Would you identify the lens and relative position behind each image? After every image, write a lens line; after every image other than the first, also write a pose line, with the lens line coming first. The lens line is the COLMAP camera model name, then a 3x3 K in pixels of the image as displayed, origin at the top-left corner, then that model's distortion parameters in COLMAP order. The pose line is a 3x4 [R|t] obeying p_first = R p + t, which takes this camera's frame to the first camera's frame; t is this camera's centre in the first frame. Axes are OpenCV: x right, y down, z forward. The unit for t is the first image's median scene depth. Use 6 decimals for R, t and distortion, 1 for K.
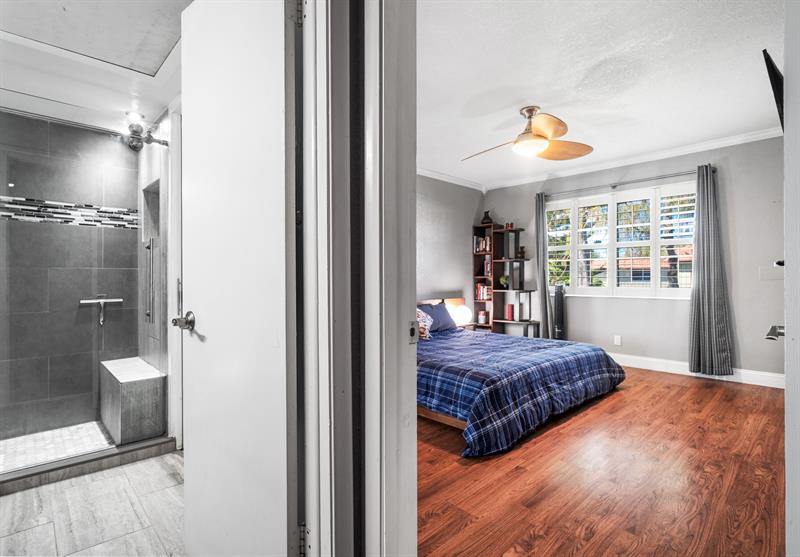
lens RADIAL K [[406.9, 0, 418.8], [0, 406.9, 278.3], [0, 0, 1]] dist [-0.011258, 0.000430]
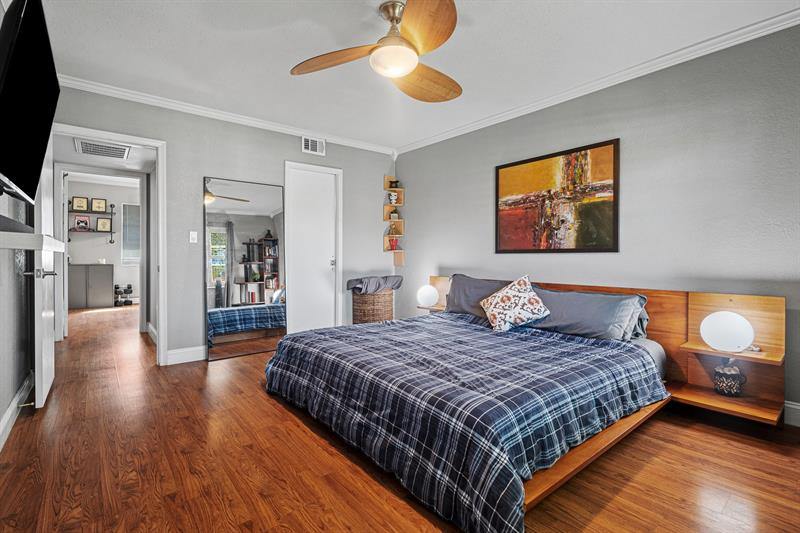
lens RADIAL K [[380.0, 0, 383.0], [0, 380.0, 264.2], [0, 0, 1]] dist [-0.010572, 0.003535]
pose [[-0.141605, 0.020688, -0.989707, 0.947051], [0.006276, 0.999780, 0.020001, 0.005532], [0.989903, -0.003379, -0.141704, 1.088556]]
